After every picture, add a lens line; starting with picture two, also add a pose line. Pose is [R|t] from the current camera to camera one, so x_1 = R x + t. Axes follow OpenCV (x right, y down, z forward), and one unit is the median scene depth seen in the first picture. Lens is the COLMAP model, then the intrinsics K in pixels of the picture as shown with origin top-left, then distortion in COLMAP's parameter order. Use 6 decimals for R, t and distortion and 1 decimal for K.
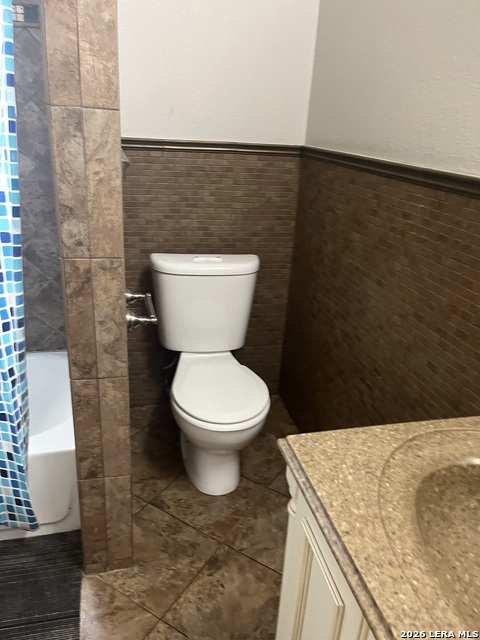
lens RADIAL K [[488.4, 0, 237.5], [0, 488.4, 322.8], [0, 0, 1]] dist [0.032895, -0.029880]
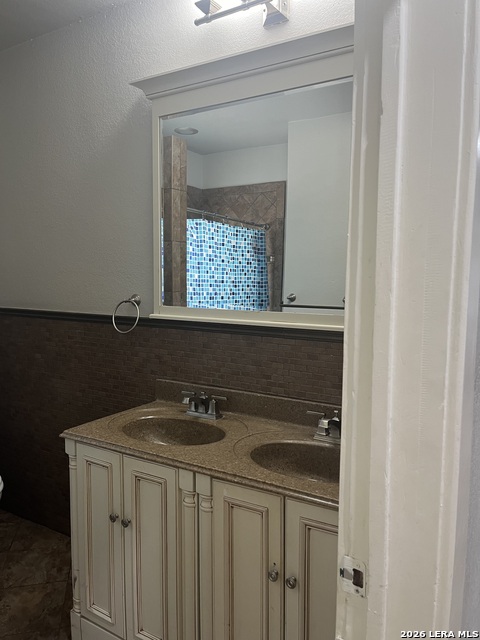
lens RADIAL K [[488.4, 0, 245.0], [0, 488.4, 319.5], [0, 0, 1]] dist [0.032895, -0.029880]
pose [[0.702357, -0.116668, 0.702199, -0.538941], [0.305704, 0.940309, -0.149544, 0.218112], [-0.642837, 0.319698, 0.696099, -0.816068]]
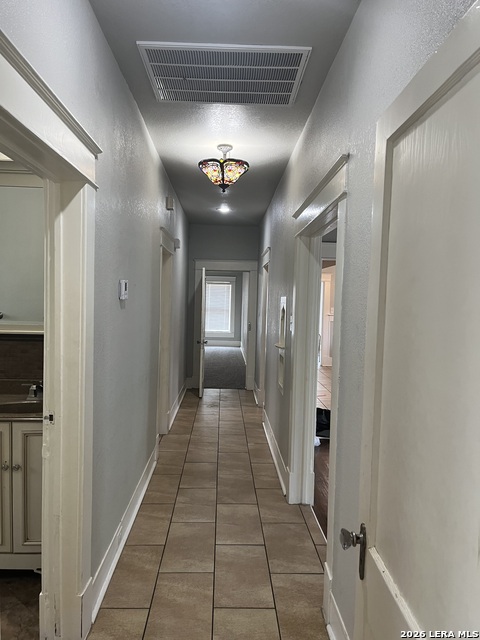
lens RADIAL K [[488.4, 0, 242.5], [0, 488.4, 323.8], [0, 0, 1]] dist [0.032895, -0.029880]
pose [[0.194637, -0.091015, 0.976644, -2.057374], [0.372958, 0.927769, 0.012133, 0.507795], [-0.907204, 0.361885, 0.214523, -1.777834]]
